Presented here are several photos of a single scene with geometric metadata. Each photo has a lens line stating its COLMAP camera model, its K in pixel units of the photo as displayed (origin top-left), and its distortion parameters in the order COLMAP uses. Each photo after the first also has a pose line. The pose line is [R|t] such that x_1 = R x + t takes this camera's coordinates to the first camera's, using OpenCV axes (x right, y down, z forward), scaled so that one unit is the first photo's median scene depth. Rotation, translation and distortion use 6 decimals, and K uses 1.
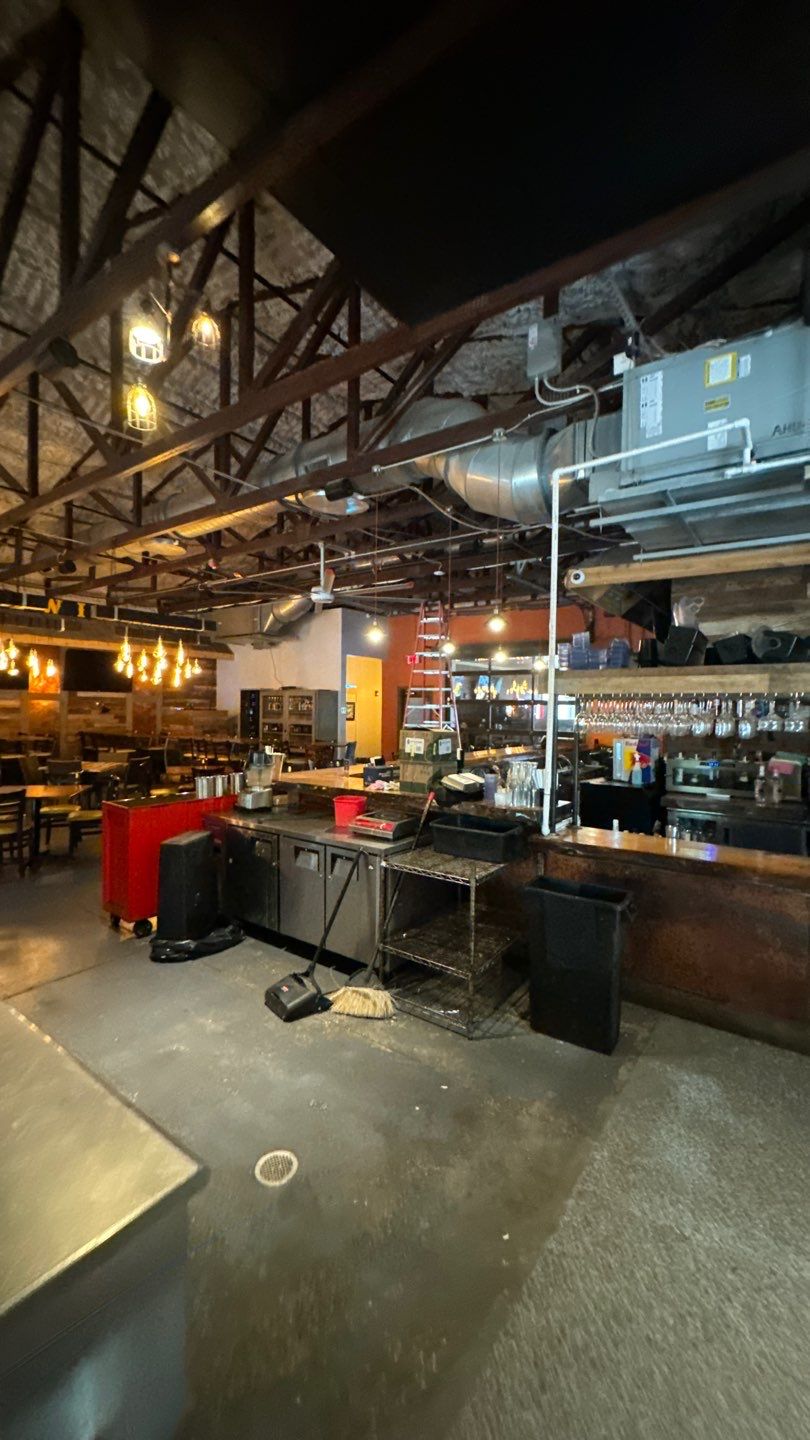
lens RADIAL K [[574.9, 0, 405.0], [0, 574.9, 720.0], [0, 0, 1]] dist [-0.001904, 0.000291]
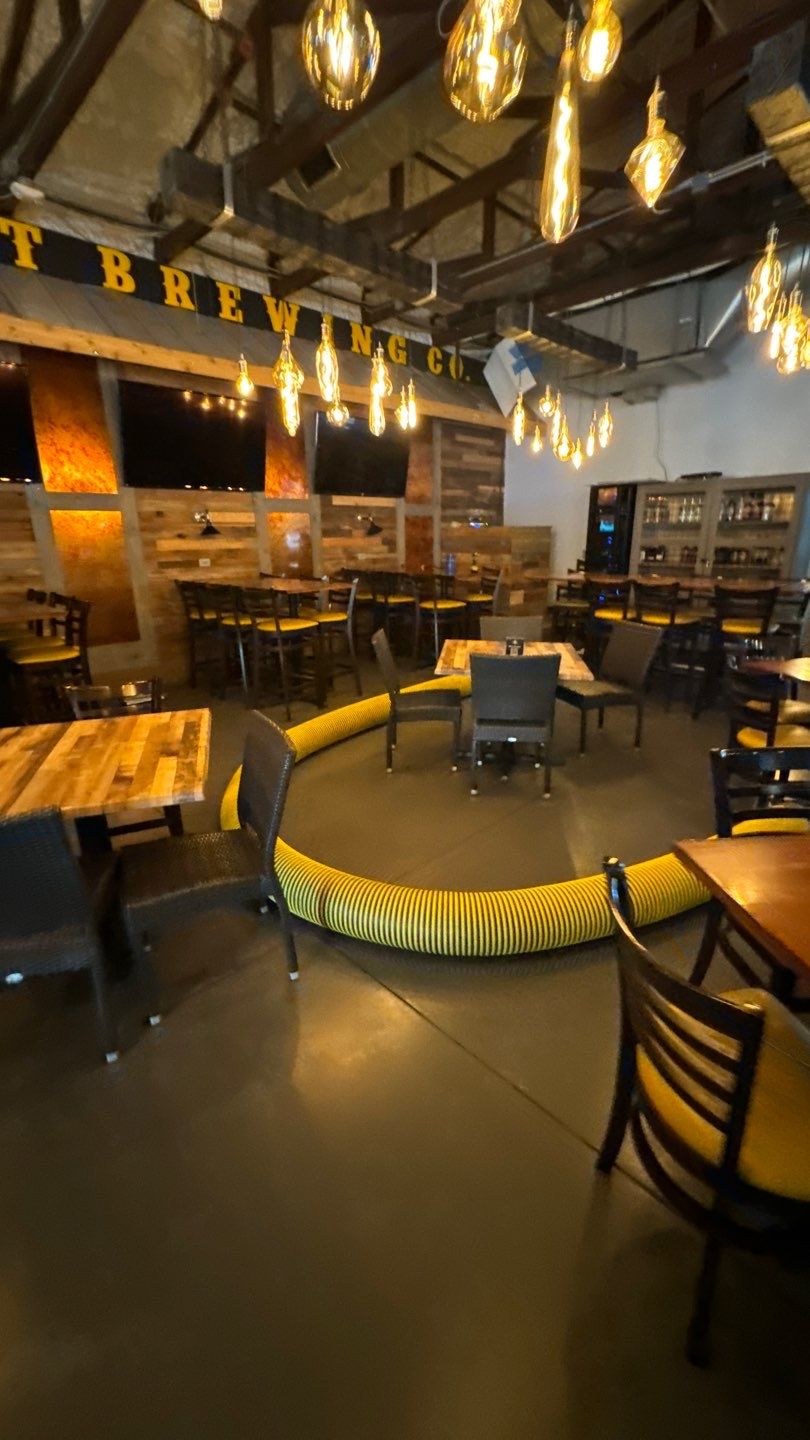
lens RADIAL K [[574.9, 0, 405.0], [0, 574.9, 720.0], [0, 0, 1]] dist [-0.001904, 0.000291]
pose [[0.988071, 0.021477, -0.152494, -0.982814], [0.023375, 0.957838, 0.286356, 0.003471], [0.152214, -0.286505, 0.945910, 0.995916]]
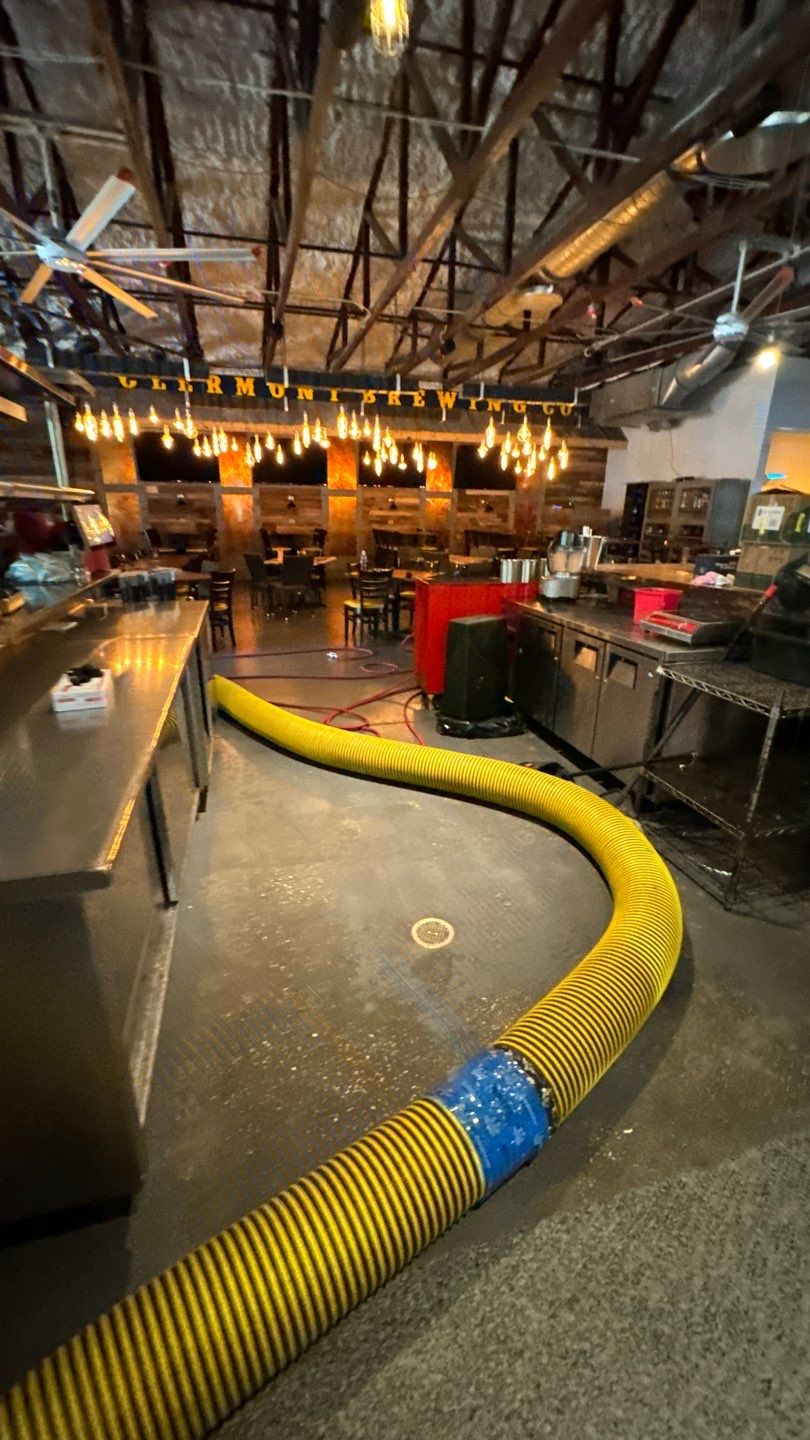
lens RADIAL K [[574.9, 0, 405.0], [0, 574.9, 720.0], [0, 0, 1]] dist [-0.001904, 0.000291]
pose [[0.784233, 0.208731, -0.584303, 0.093563], [-0.016924, 0.948561, 0.316141, 0.047116], [0.620236, -0.238039, 0.747426, 0.125986]]
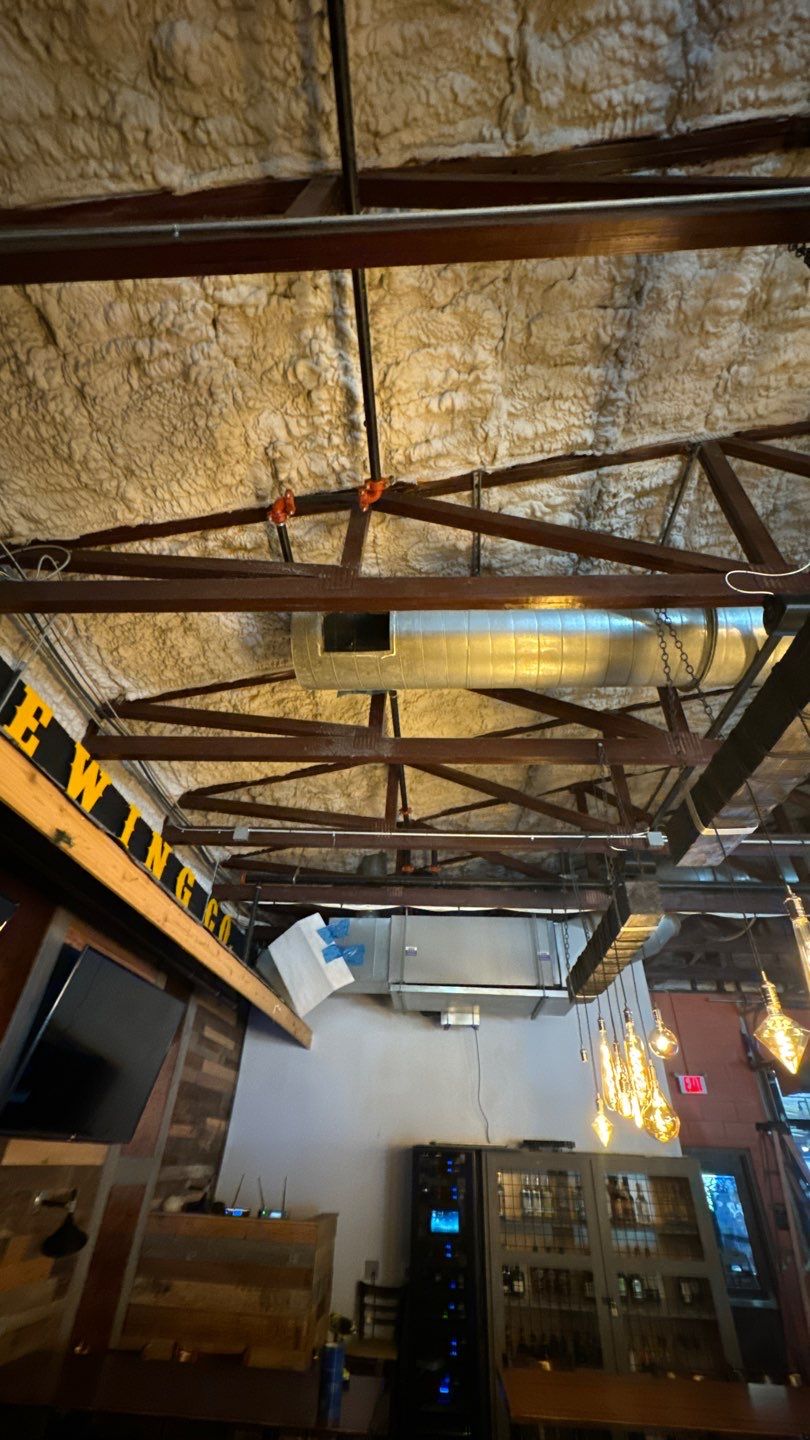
lens RADIAL K [[574.9, 0, 405.0], [0, 574.9, 720.0], [0, 0, 1]] dist [-0.001904, 0.000291]
pose [[0.833326, 0.351525, 0.426612, -1.432403], [-0.015692, 0.786487, -0.617408, -0.101434], [-0.552559, 0.507808, 0.660916, 1.618956]]
